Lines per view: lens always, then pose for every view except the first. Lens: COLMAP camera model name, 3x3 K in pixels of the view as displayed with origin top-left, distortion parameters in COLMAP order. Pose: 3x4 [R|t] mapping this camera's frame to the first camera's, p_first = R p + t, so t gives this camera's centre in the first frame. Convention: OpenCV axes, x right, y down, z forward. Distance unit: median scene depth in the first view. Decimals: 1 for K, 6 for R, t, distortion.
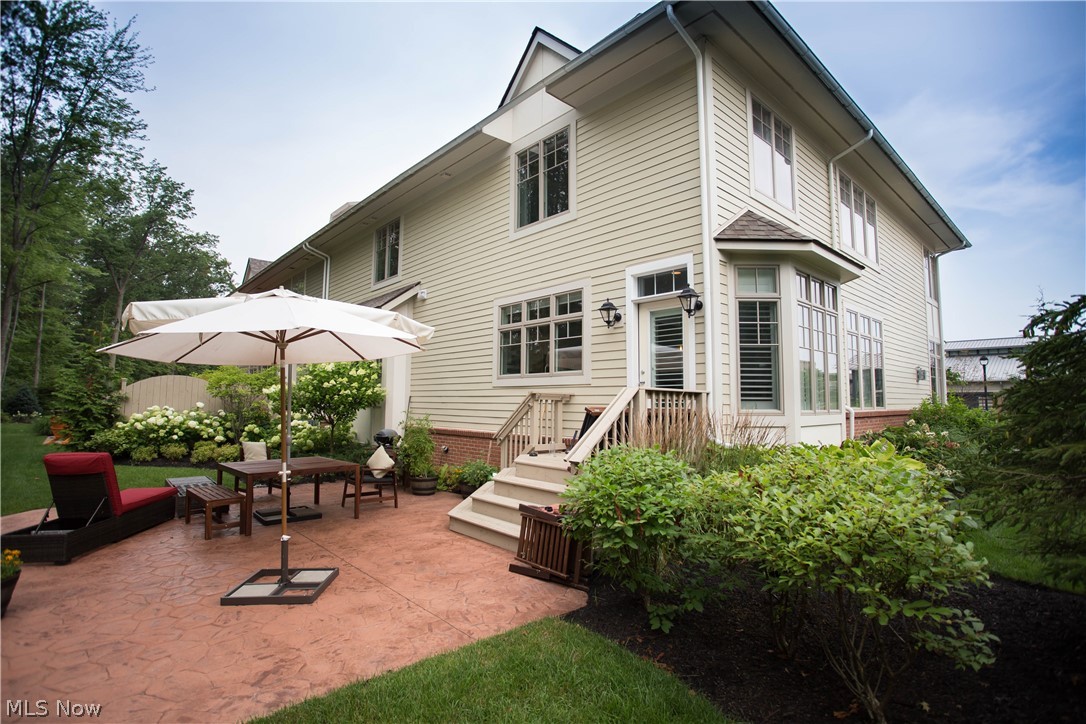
lens RADIAL K [[520.1, 0, 547.7], [0, 520.1, 353.7], [0, 0, 1]] dist [-0.021502, 0.000684]
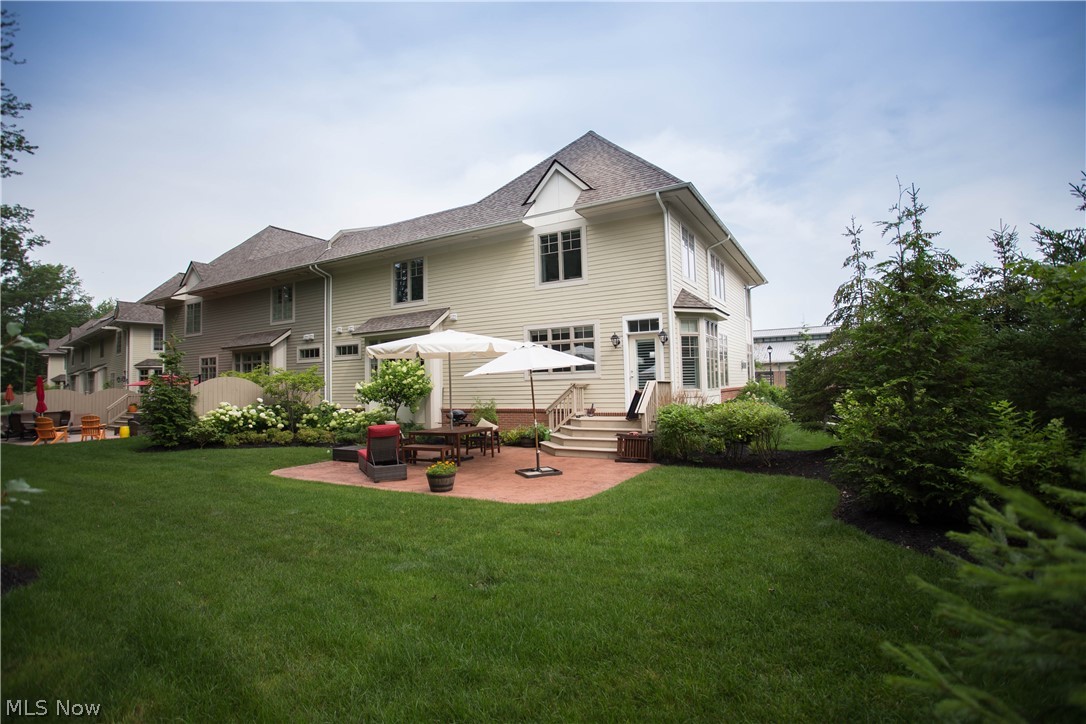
lens RADIAL K [[520.1, 0, 543.0], [0, 520.1, 359.9], [0, 0, 1]] dist [-0.021502, 0.000684]
pose [[0.954637, -0.016637, 0.297308, -0.555775], [0.003828, 0.999041, 0.043615, -0.073042], [-0.297748, -0.040498, 0.953785, -0.577014]]
